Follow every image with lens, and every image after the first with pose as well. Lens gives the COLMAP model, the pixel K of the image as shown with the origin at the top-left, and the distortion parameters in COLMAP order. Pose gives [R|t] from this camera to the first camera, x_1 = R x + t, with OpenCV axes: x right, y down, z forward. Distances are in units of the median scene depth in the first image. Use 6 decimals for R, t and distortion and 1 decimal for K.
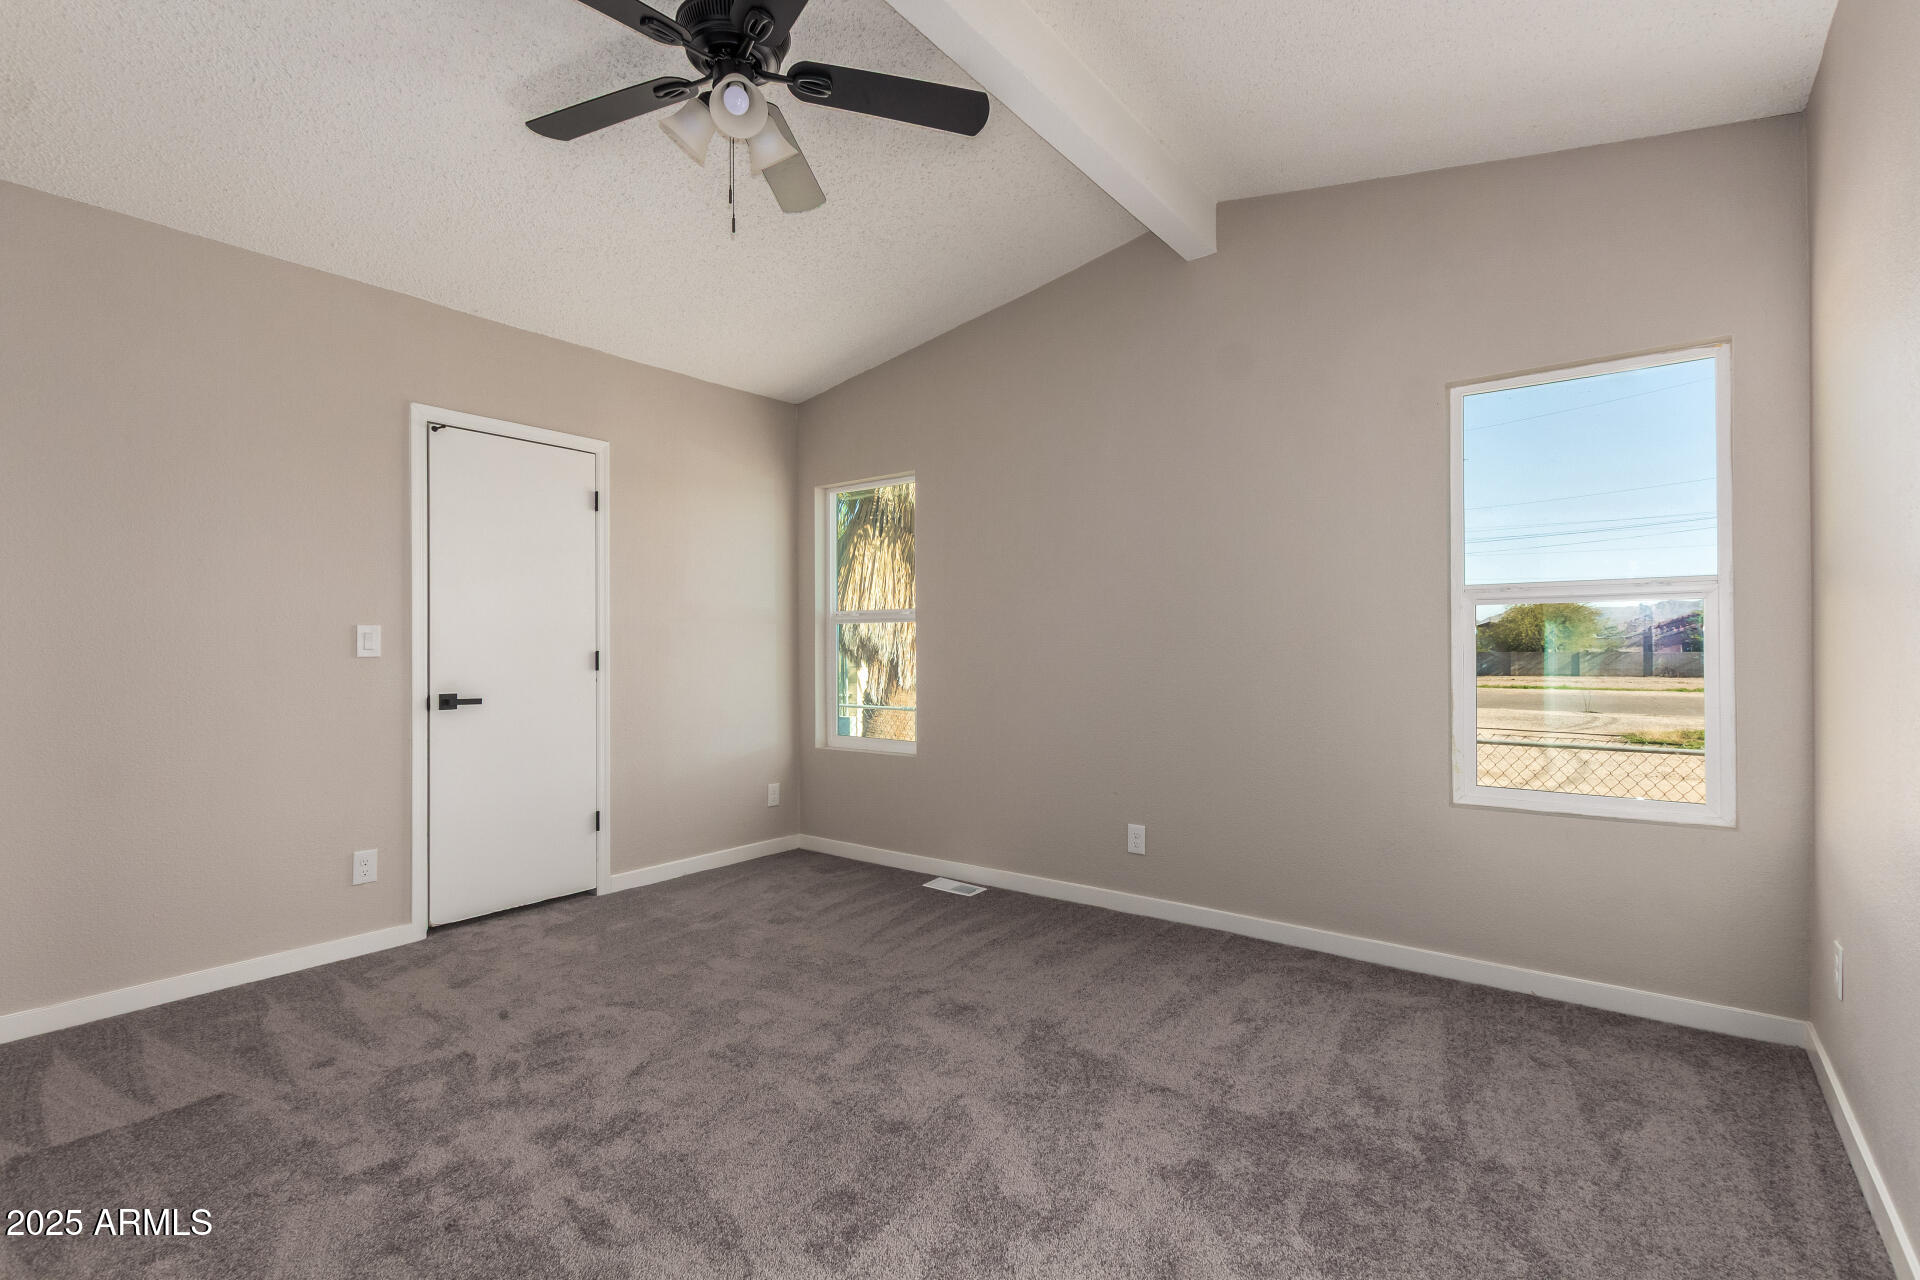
lens RADIAL K [[892.5, 0, 970.4], [0, 892.5, 638.4], [0, 0, 1]] dist [0.008179, -0.003460]
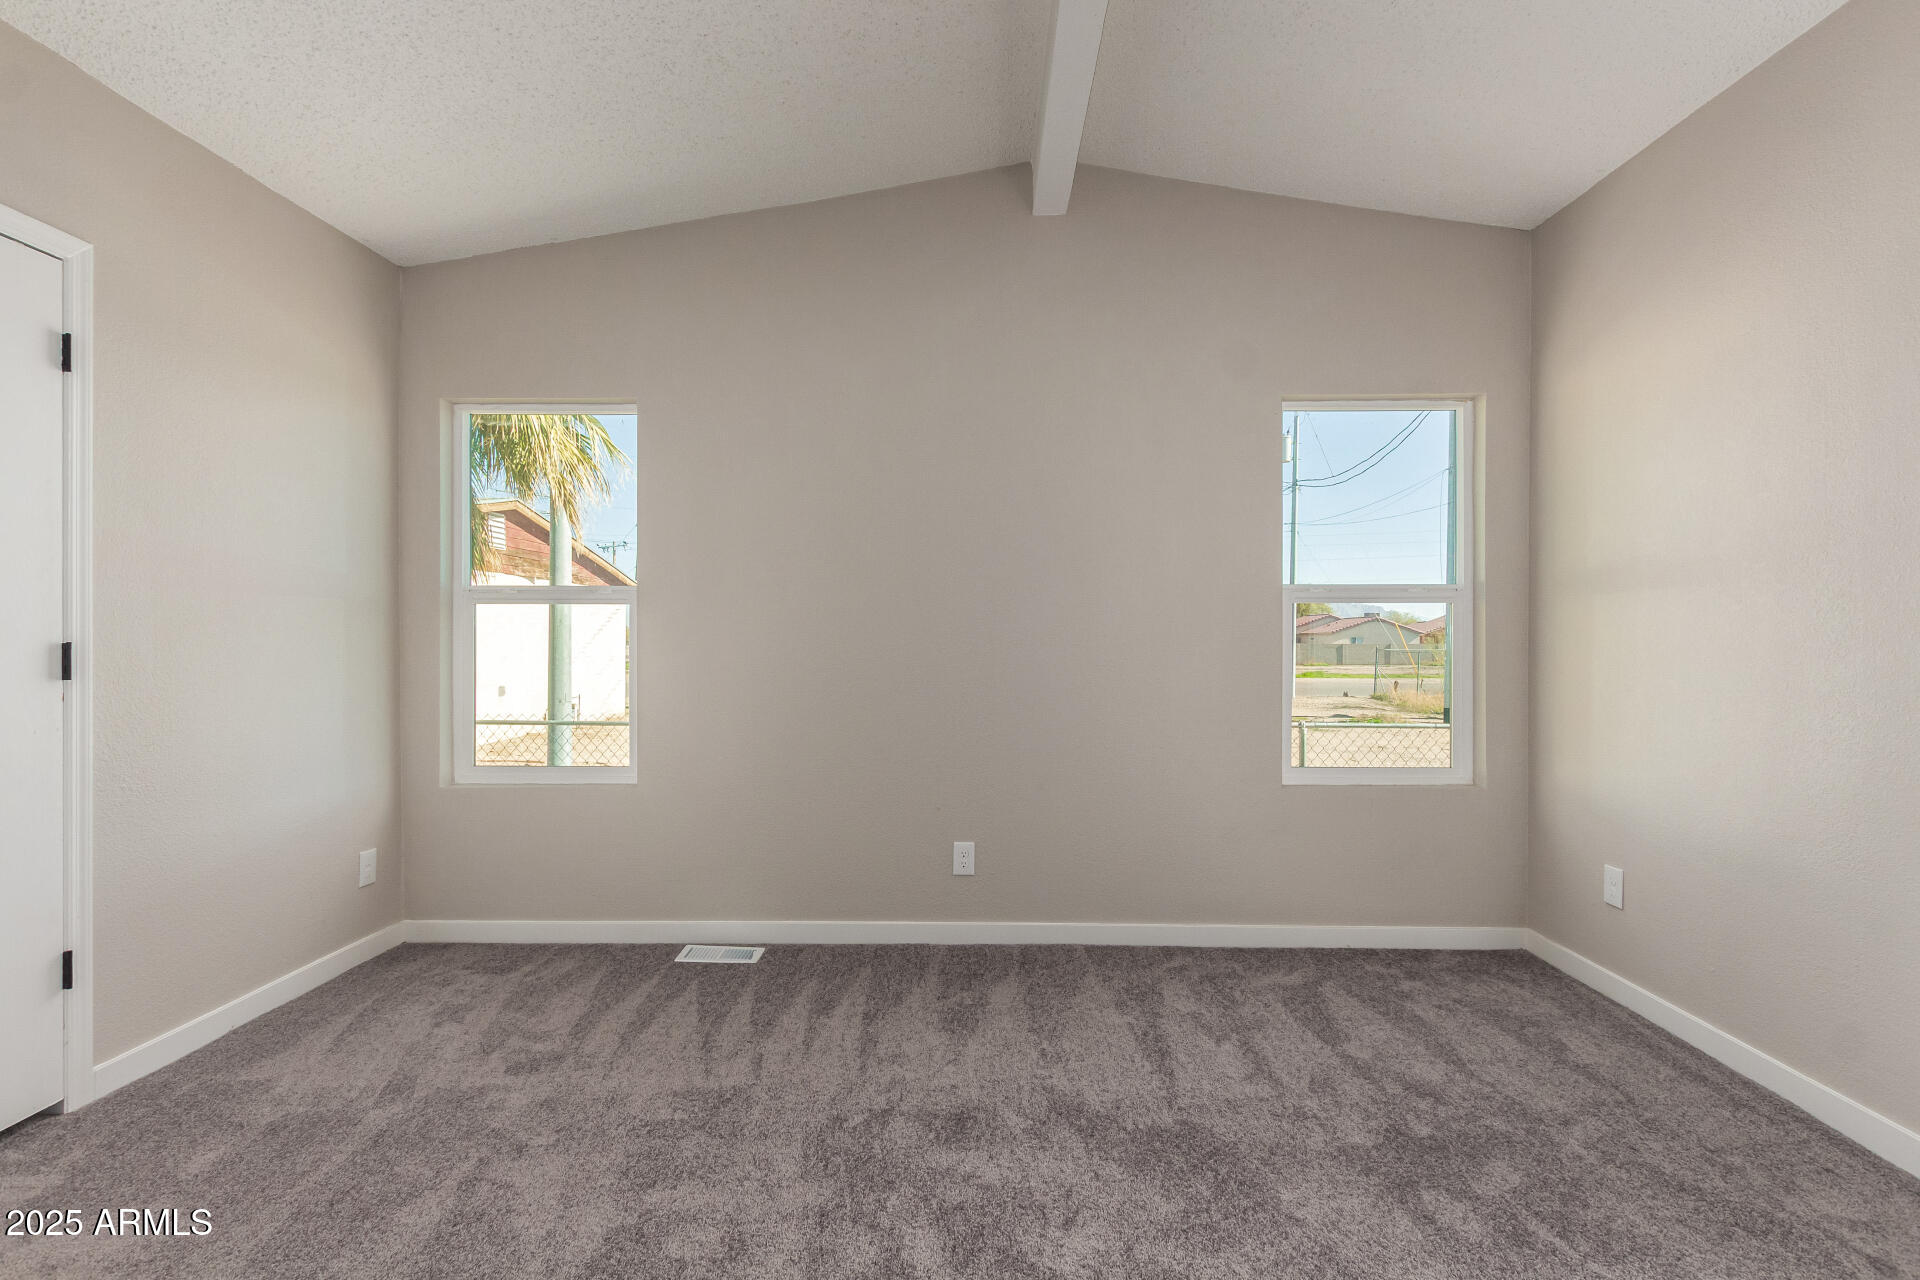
lens RADIAL K [[892.5, 0, 977.1], [0, 892.5, 639.3], [0, 0, 1]] dist [0.008179, -0.003460]
pose [[0.800692, 0.005227, 0.599054, -0.360065], [-0.010521, 0.999930, 0.005339, 0.004697], [-0.598984, -0.010578, 0.800691, 0.316170]]
